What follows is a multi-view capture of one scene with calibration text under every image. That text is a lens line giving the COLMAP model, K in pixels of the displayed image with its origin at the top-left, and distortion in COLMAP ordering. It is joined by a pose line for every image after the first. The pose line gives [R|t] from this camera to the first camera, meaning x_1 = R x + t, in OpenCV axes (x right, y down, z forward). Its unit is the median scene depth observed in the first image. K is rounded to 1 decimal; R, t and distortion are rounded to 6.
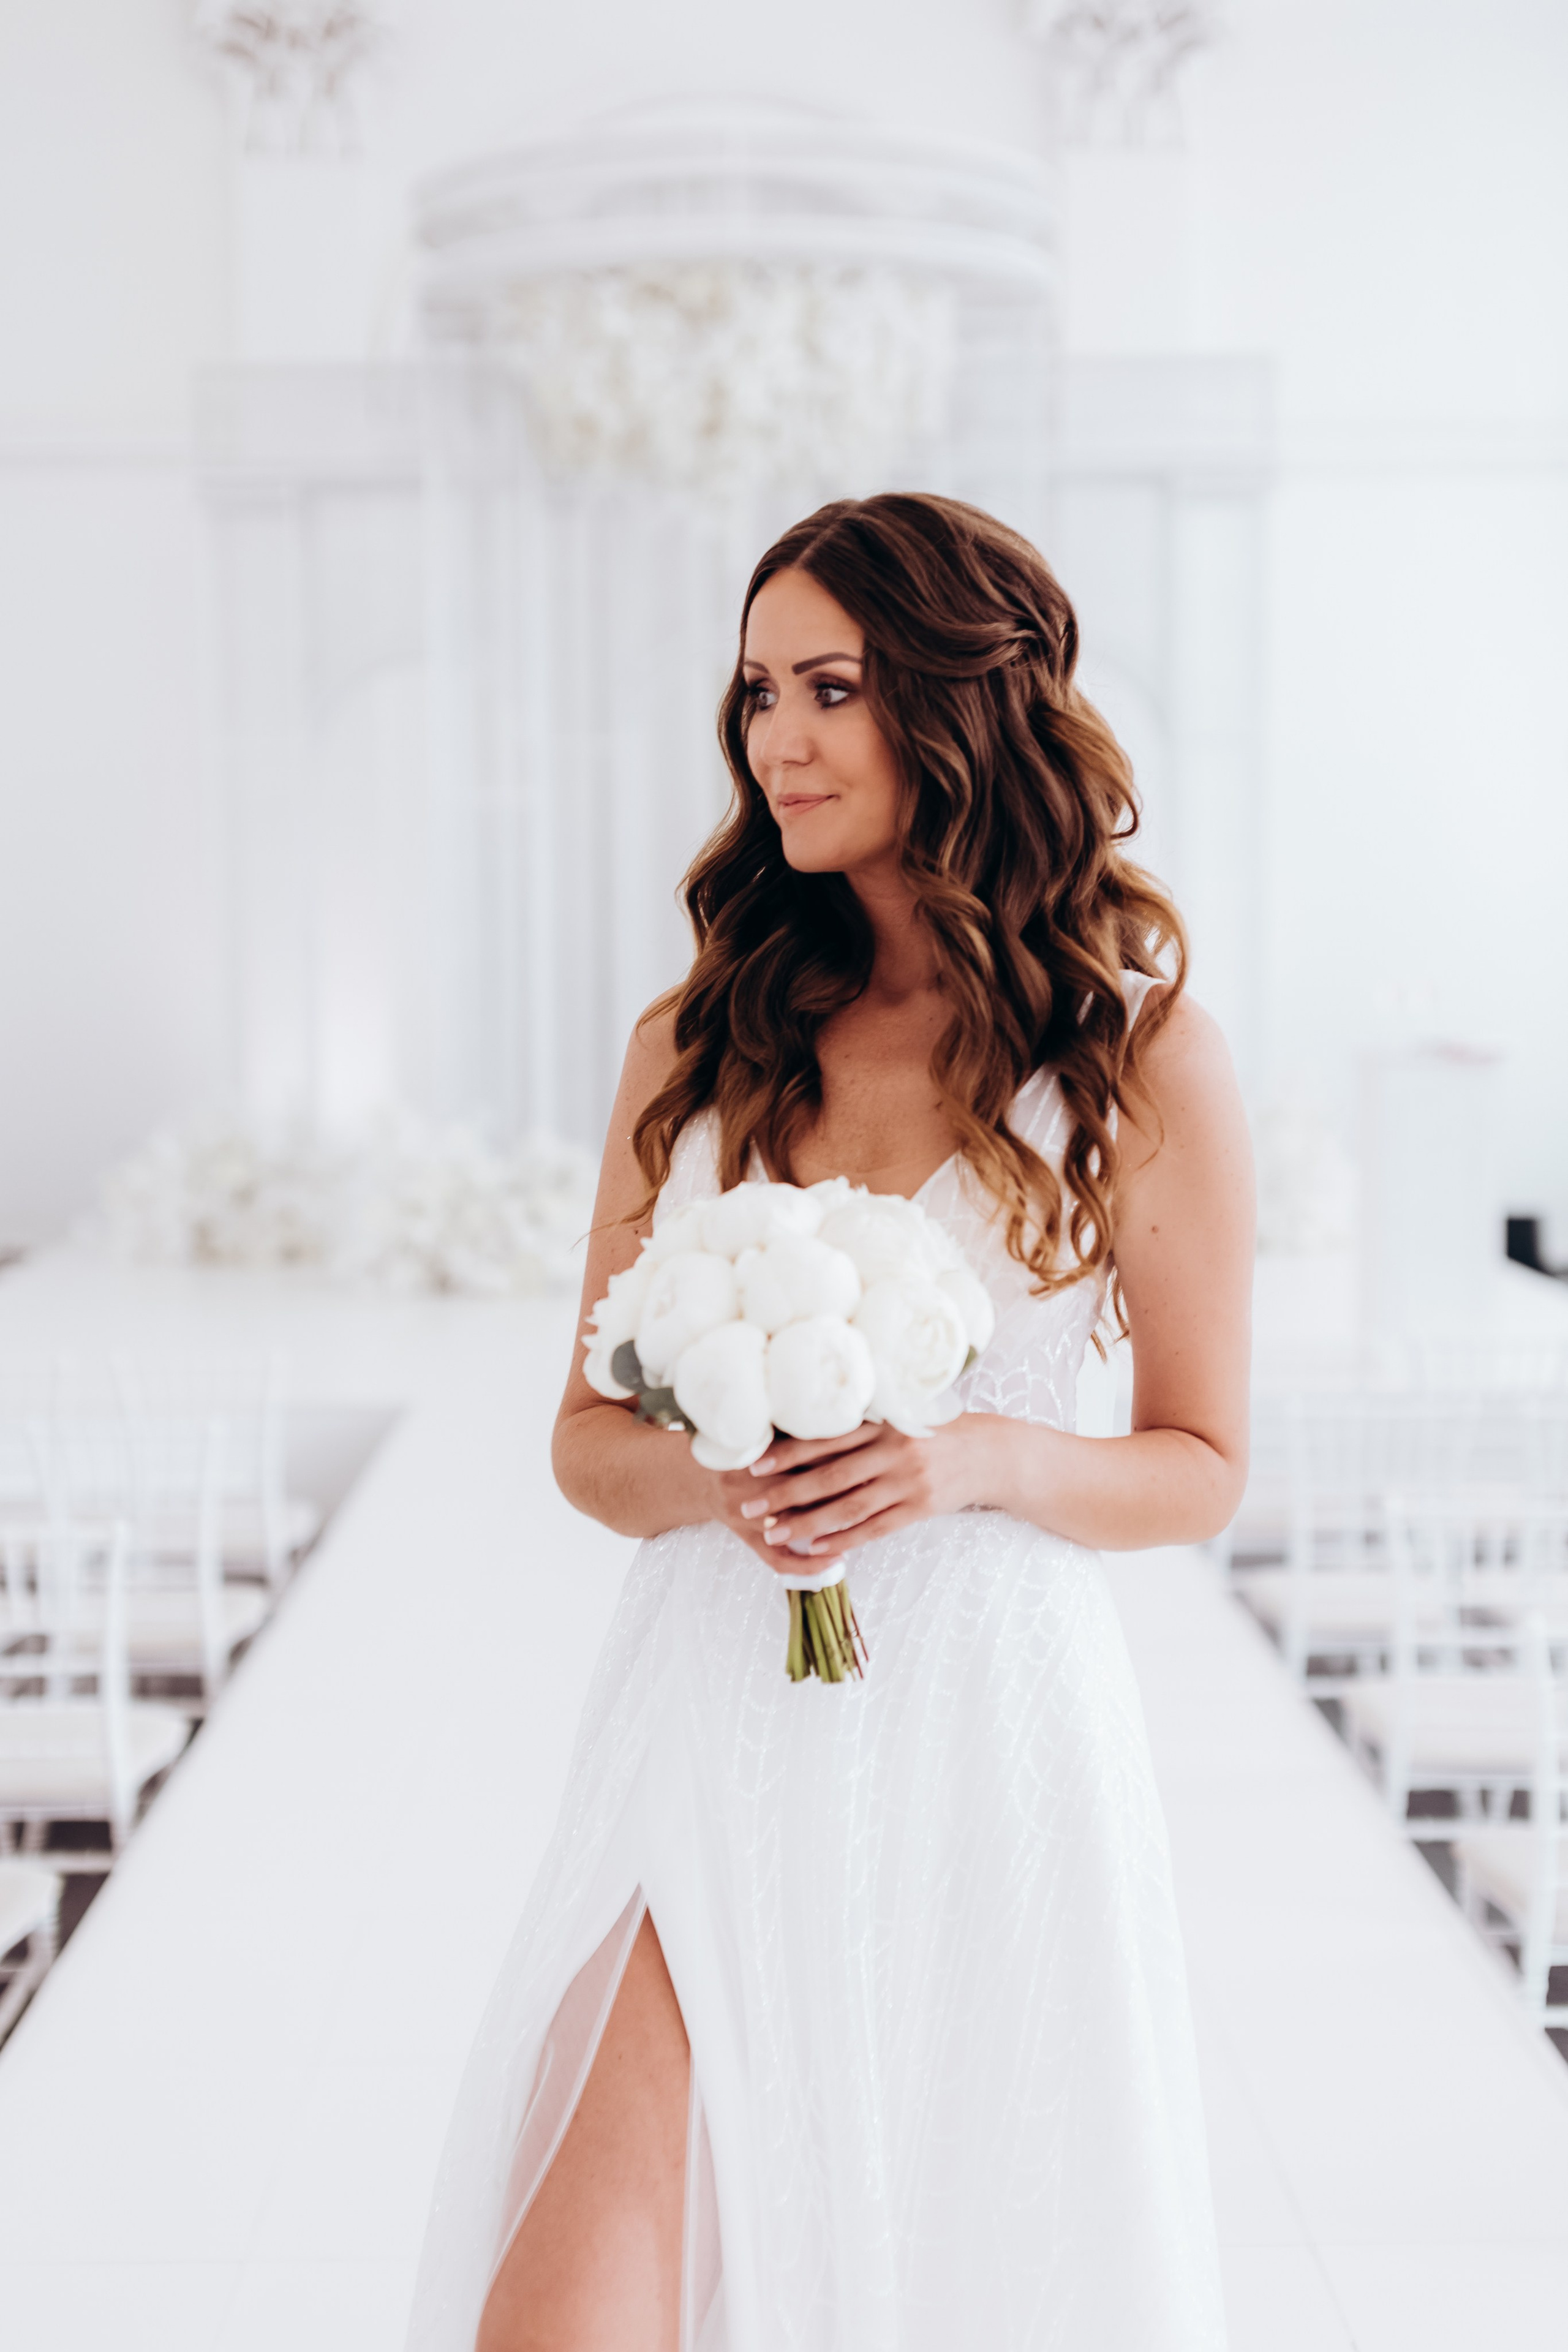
lens RADIAL K [[3351.1, 0, 758.7], [0, 3351.1, 1179.3], [0, 0, 1]] dist [-0.001063, 0.070181]
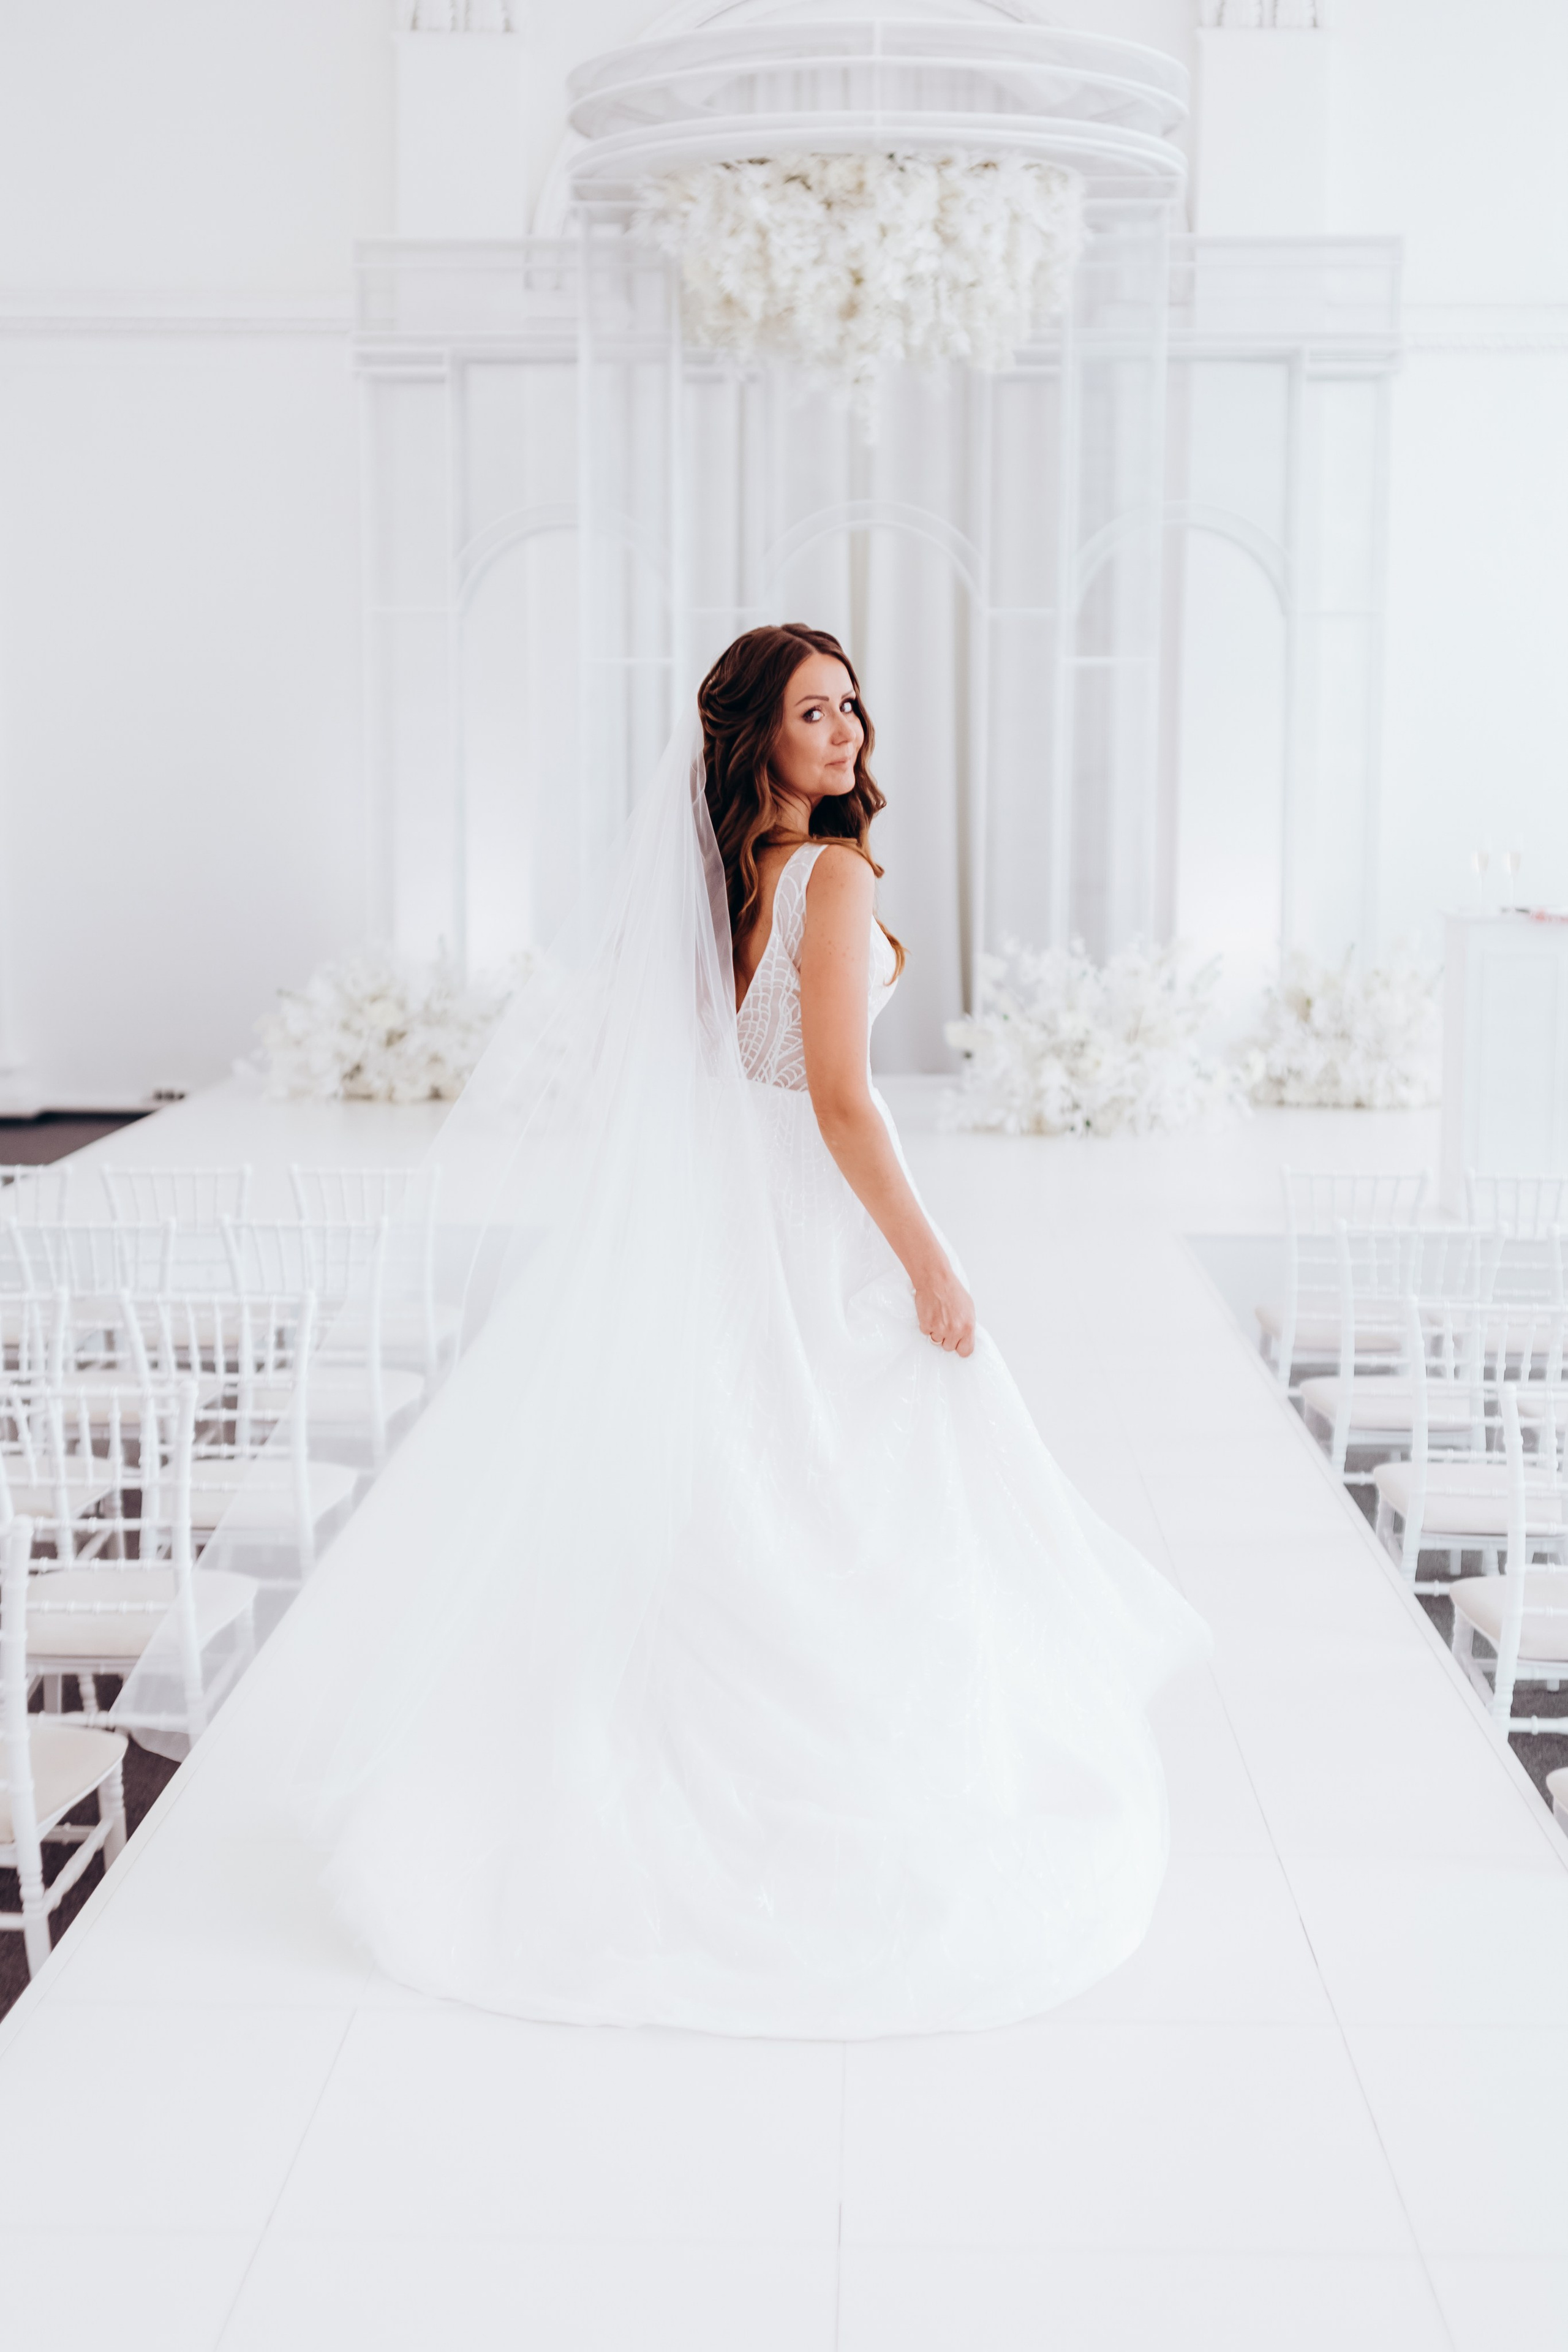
lens RADIAL K [[3351.1, 0, 758.7], [0, 3351.1, 1179.3], [0, 0, 1]] dist [-0.001063, 0.070181]
pose [[0.999037, 0.019631, -0.039249, 0.003922], [-0.018009, 0.998986, 0.041260, 0.004075], [0.040019, -0.040513, 0.998377, -0.055353]]
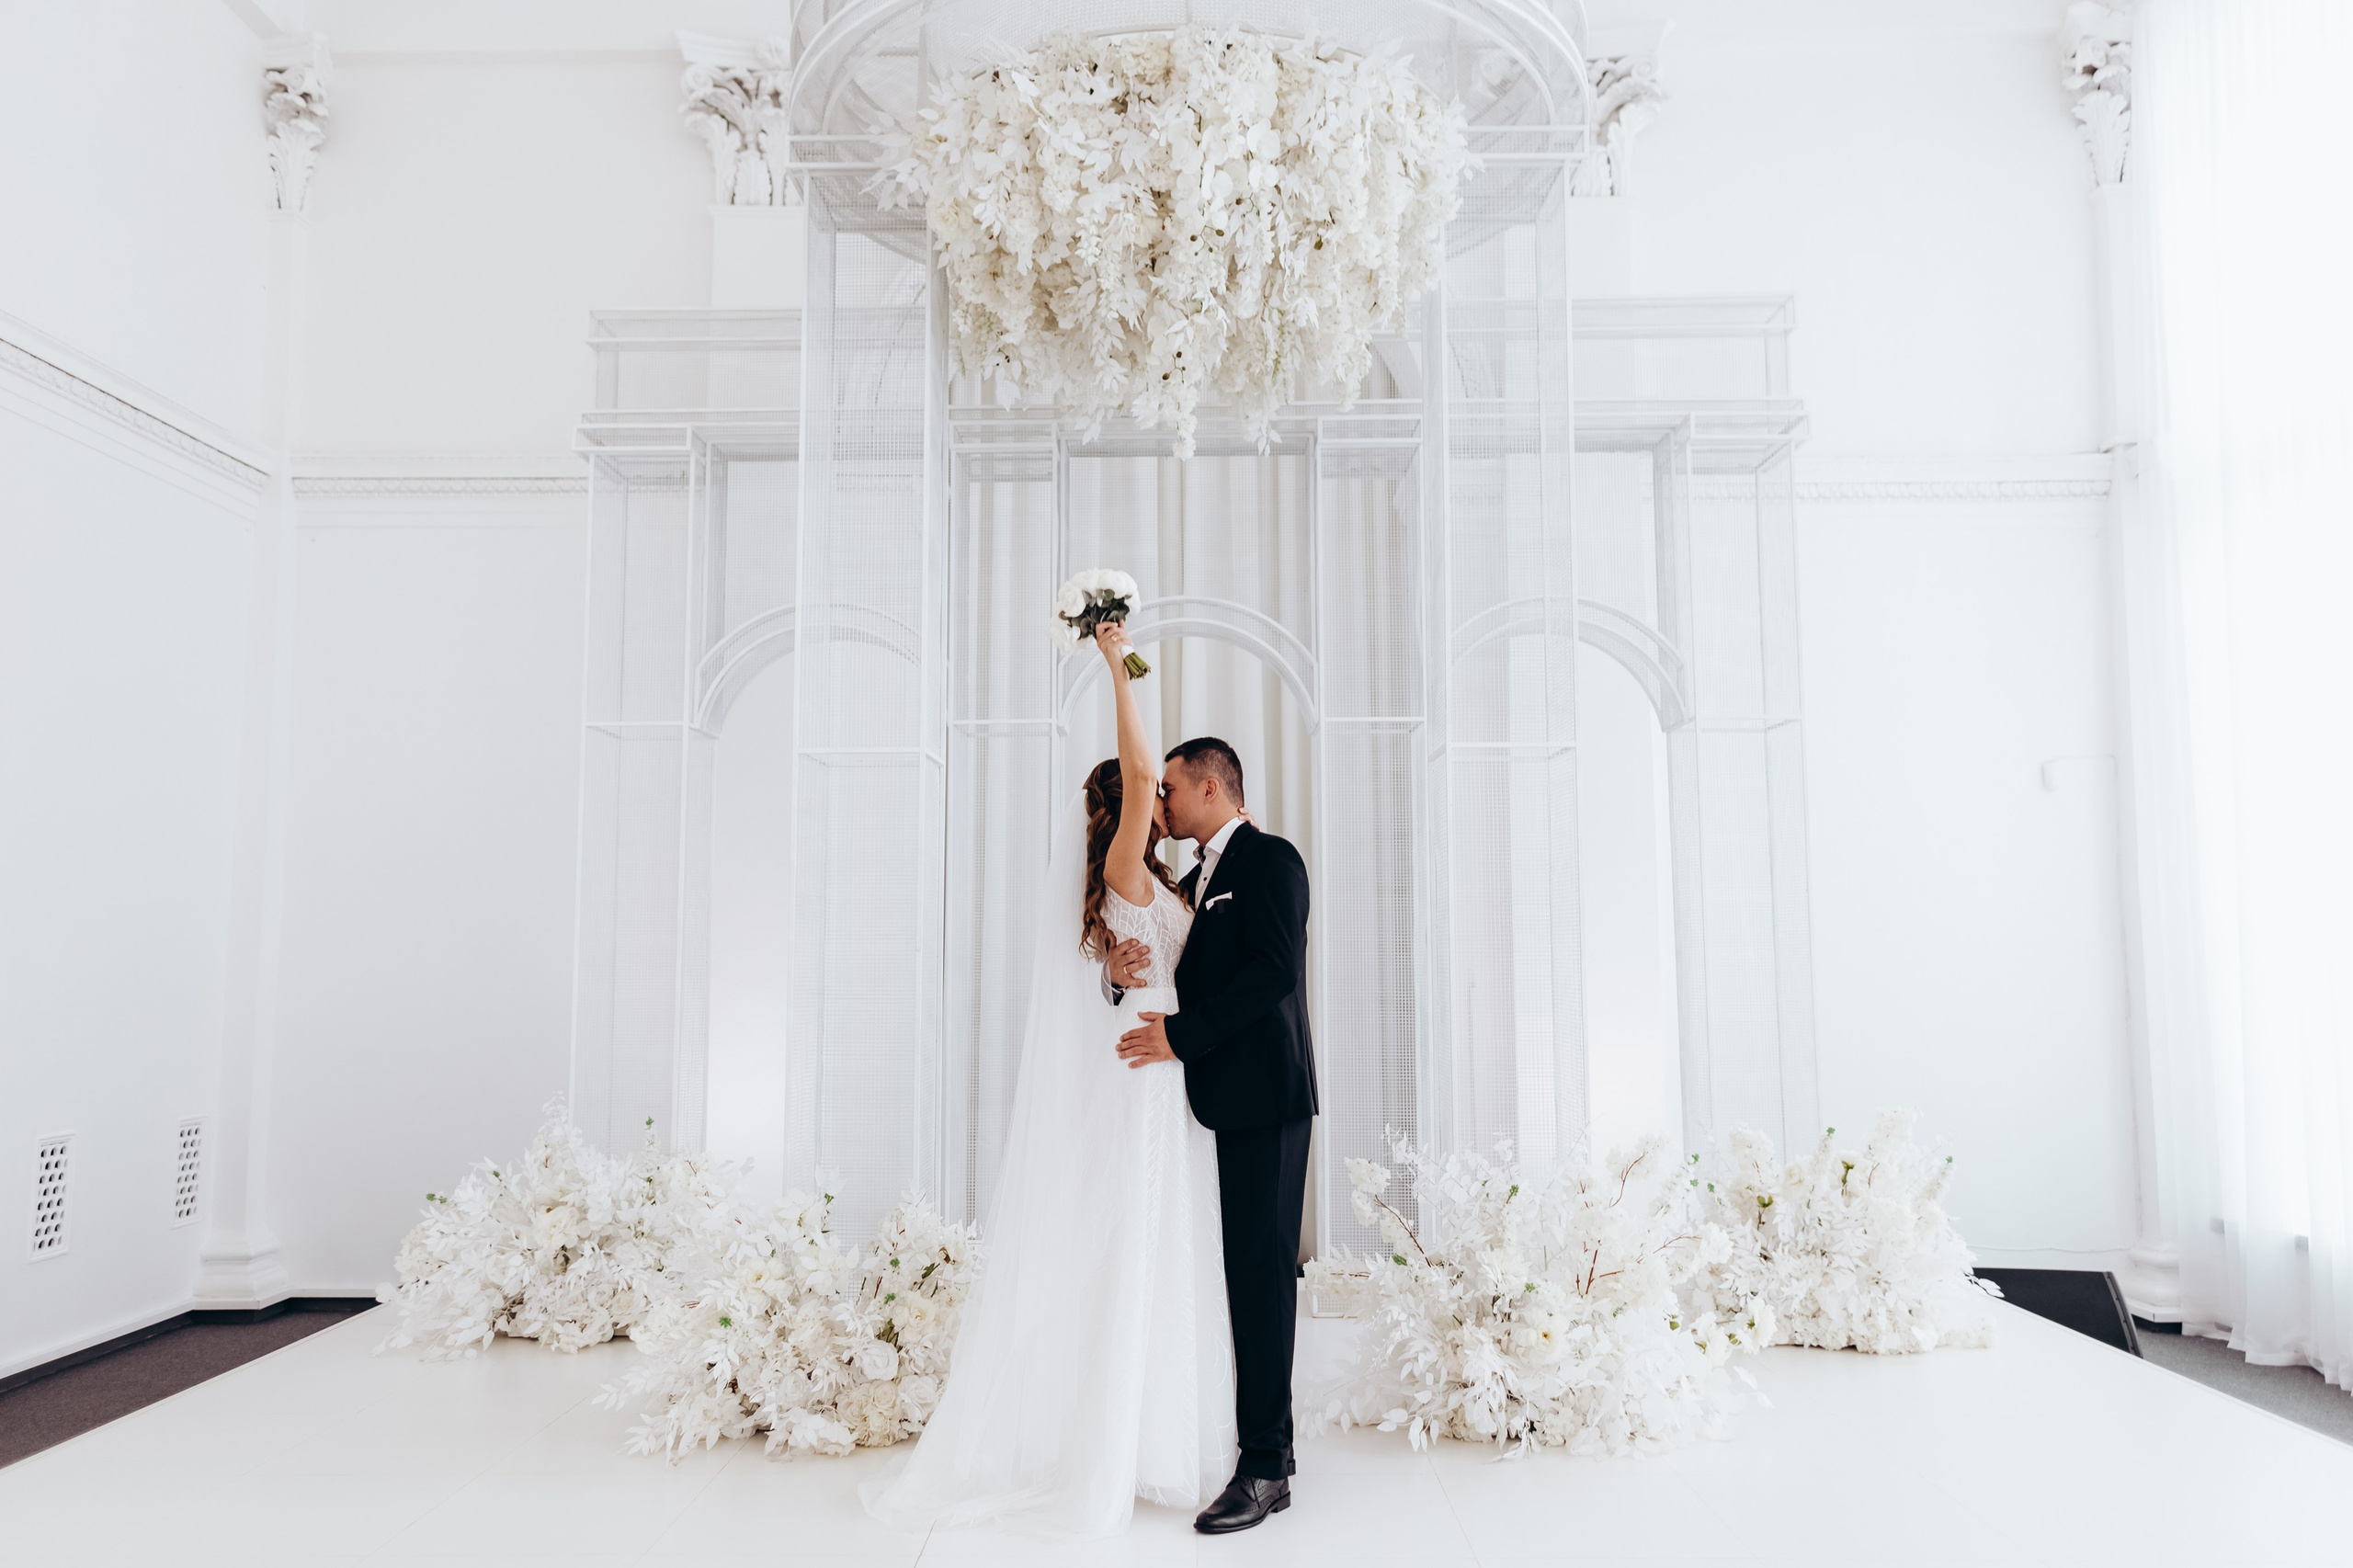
lens RADIAL K [[2109.1, 0, 1136.6], [0, 2109.1, 712.7], [0, 0, 1]] dist [-0.000393, -0.005992]
pose [[0.999514, 0.005683, -0.030663, -0.002948], [-0.011545, 0.980822, -0.194565, -0.030586], [0.028969, 0.194825, 0.980410, 0.548401]]
